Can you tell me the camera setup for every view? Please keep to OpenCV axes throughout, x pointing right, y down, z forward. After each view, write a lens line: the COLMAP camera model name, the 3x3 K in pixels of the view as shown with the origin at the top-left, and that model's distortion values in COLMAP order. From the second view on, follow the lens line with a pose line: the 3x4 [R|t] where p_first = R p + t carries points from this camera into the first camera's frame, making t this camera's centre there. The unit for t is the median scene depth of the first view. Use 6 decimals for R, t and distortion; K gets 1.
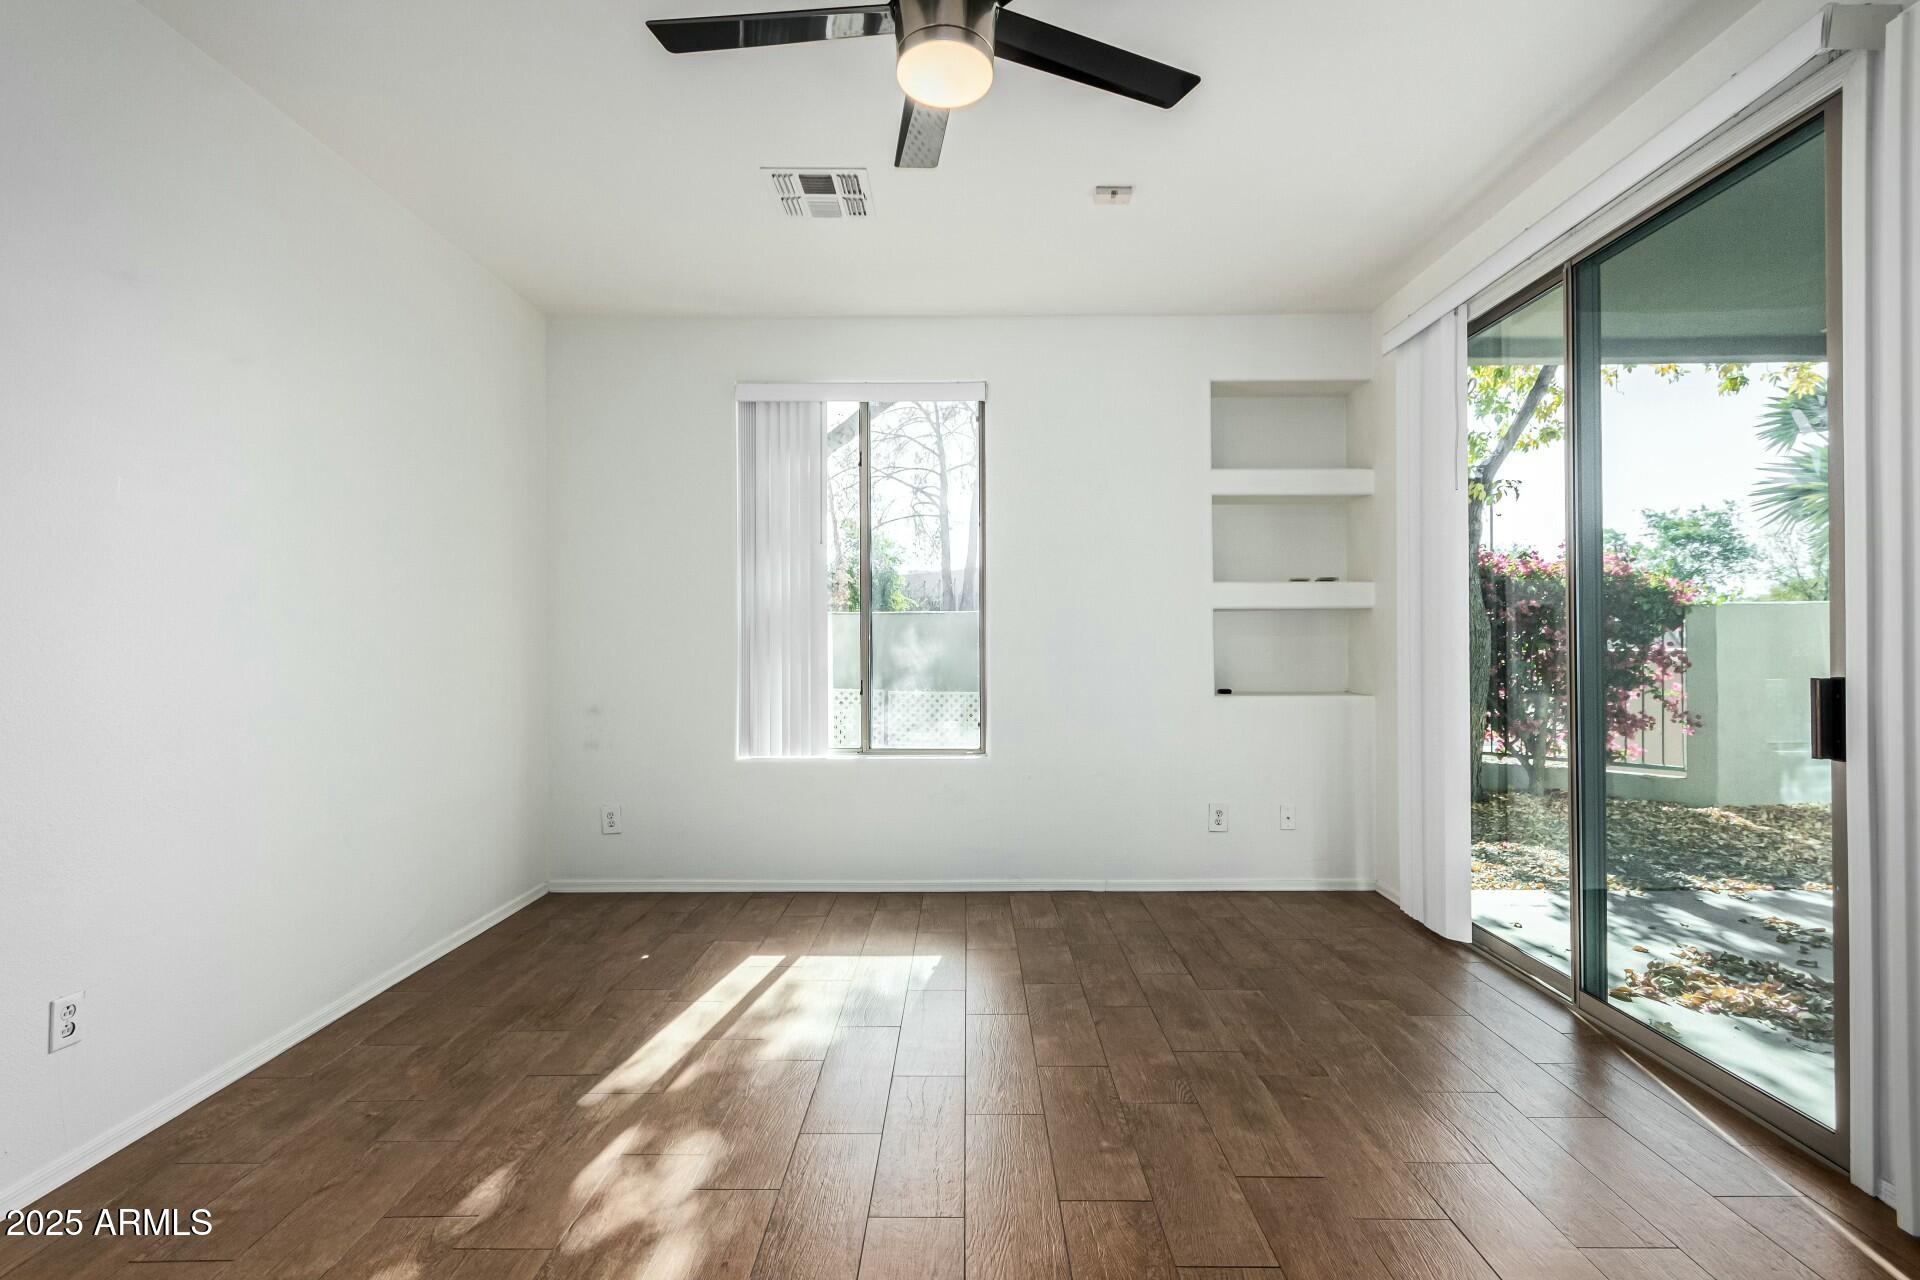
lens RADIAL K [[899.0, 0, 961.5], [0, 899.0, 639.1], [0, 0, 1]] dist [0.003551, 0.002801]
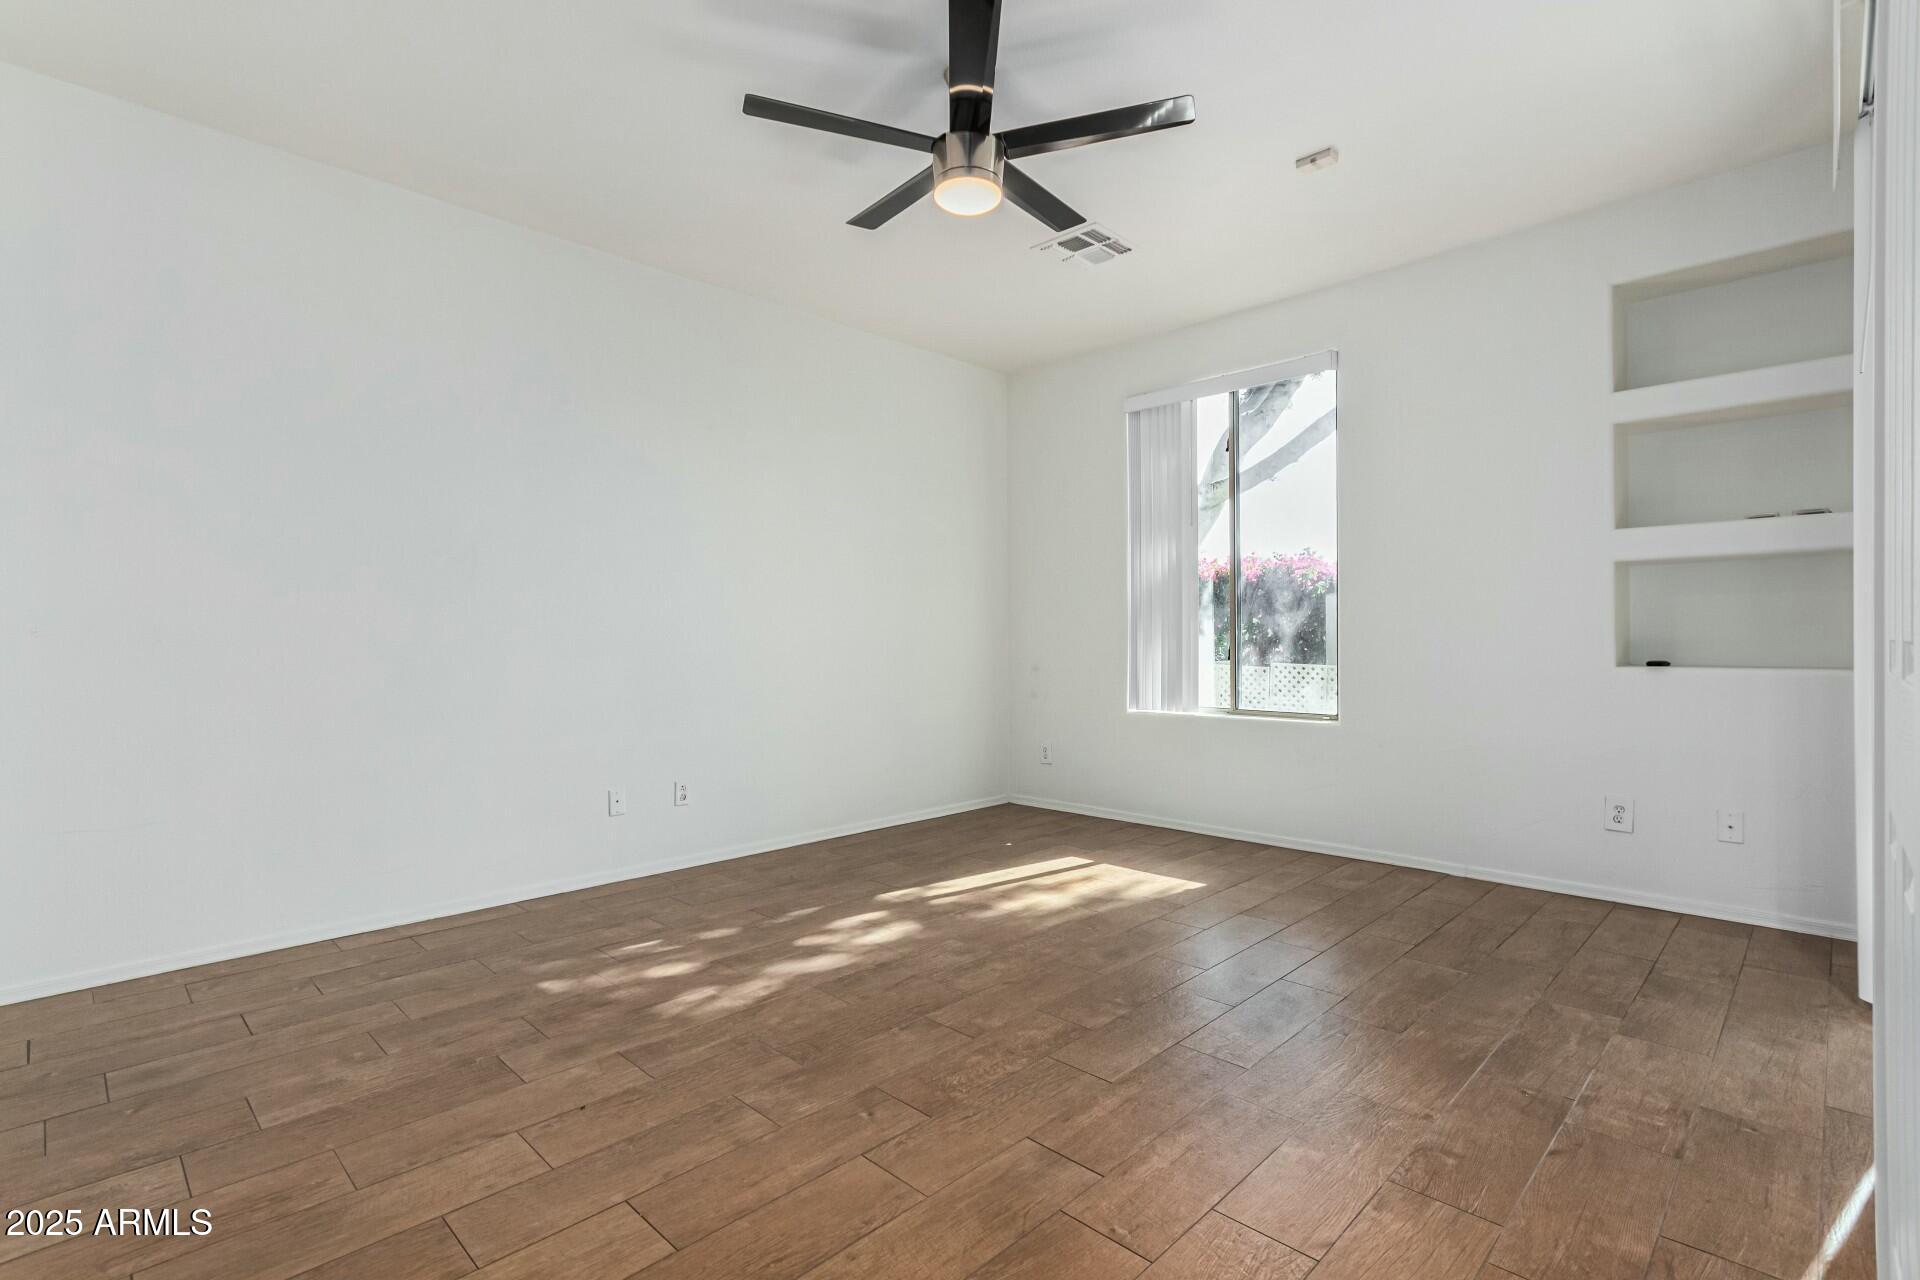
lens RADIAL K [[899.0, 0, 961.2], [0, 899.0, 640.3], [0, 0, 1]] dist [0.003551, 0.002801]
pose [[0.715379, -0.000897, -0.698736, 0.432612], [0.007035, 0.999958, 0.005920, 0.029897], [0.698701, -0.009151, 0.715355, -0.013083]]
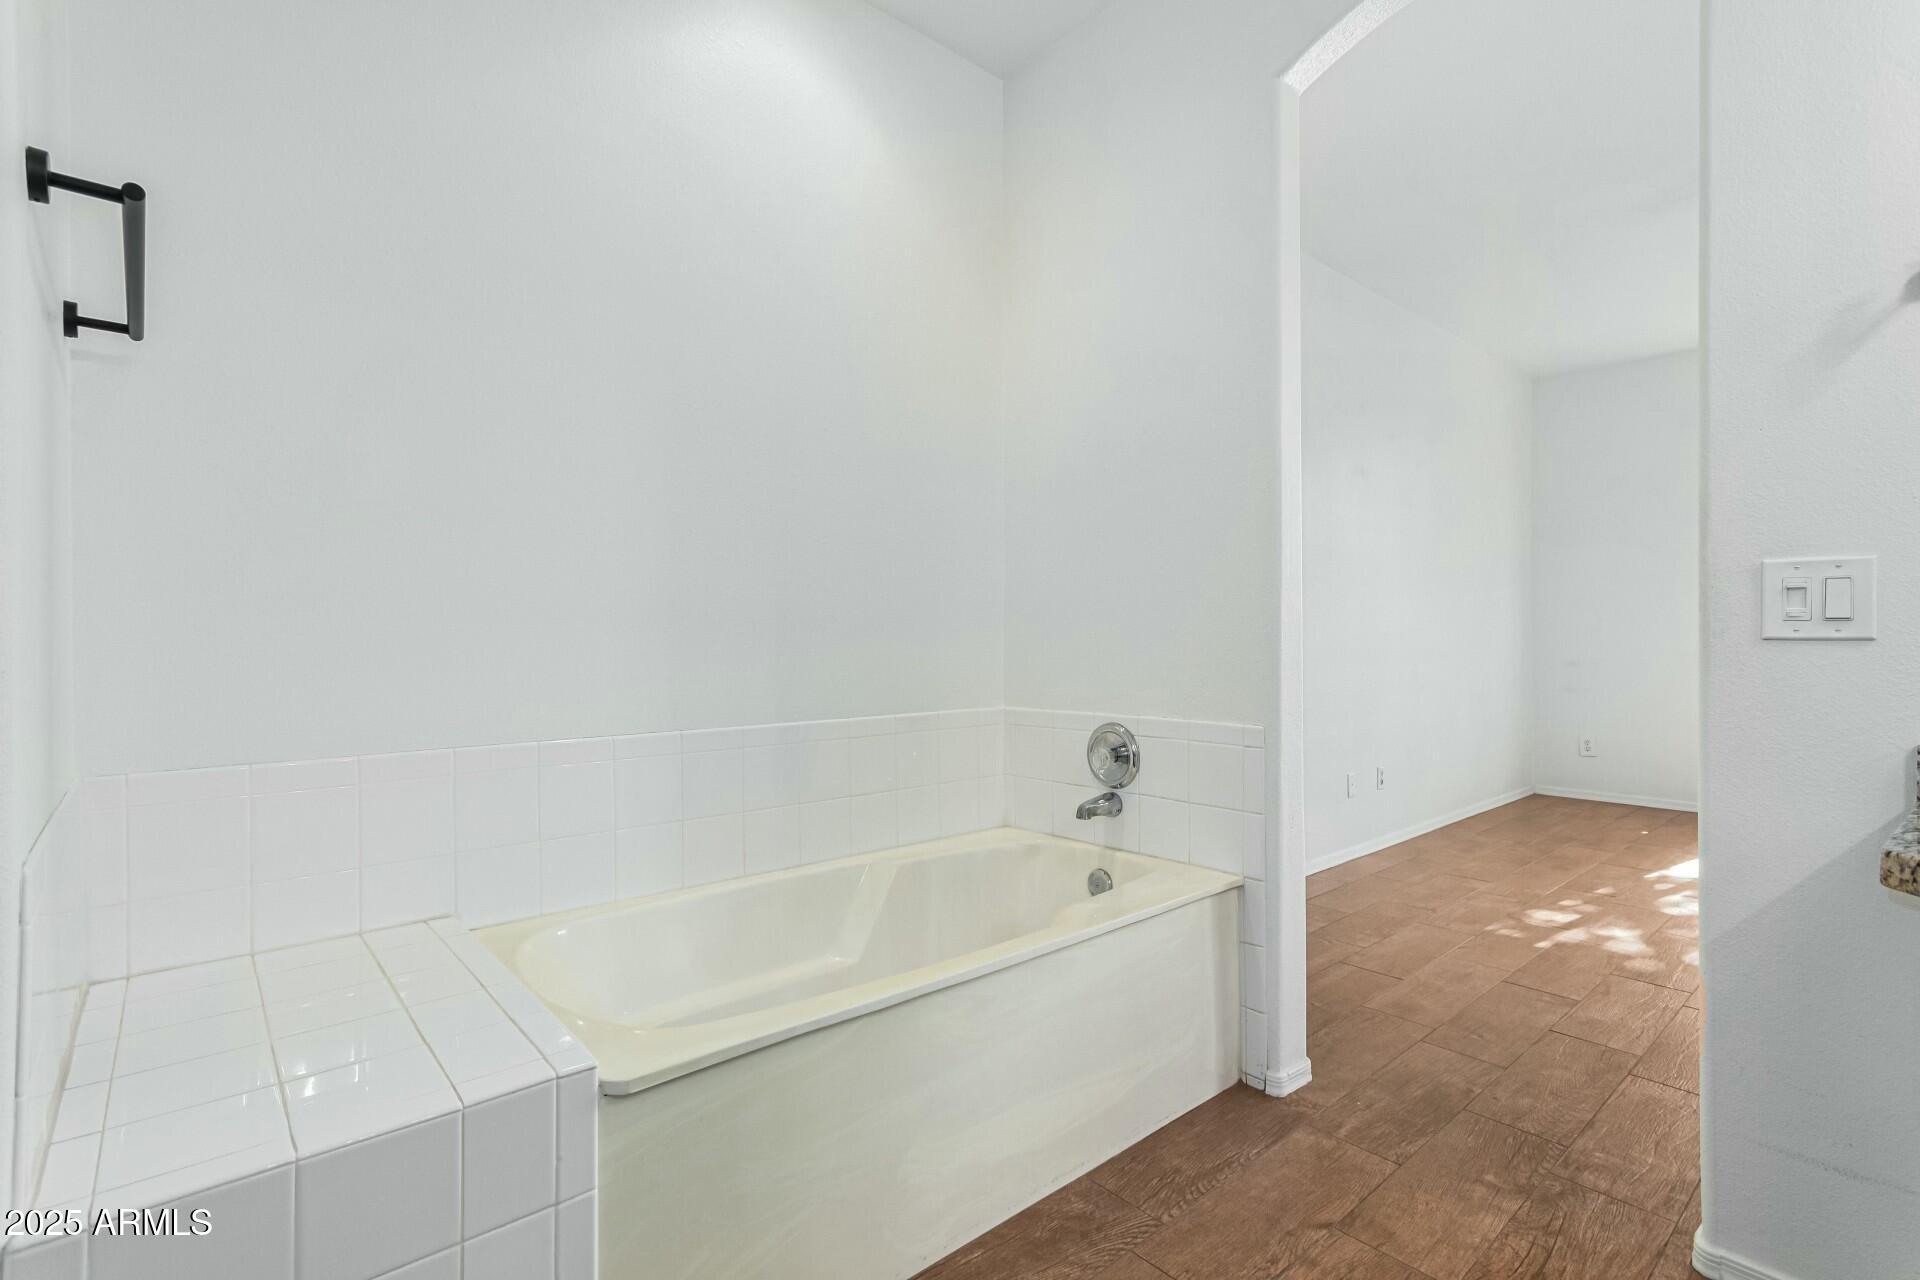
lens RADIAL K [[899.0, 0, 954.0], [0, 899.0, 632.2], [0, 0, 1]] dist [0.003551, 0.002801]
pose [[0.656302, 0.000456, -0.754498, 0.002890], [0.005660, 0.999969, 0.005528, 0.019892], [0.754477, -0.007898, 0.656279, -0.588195]]
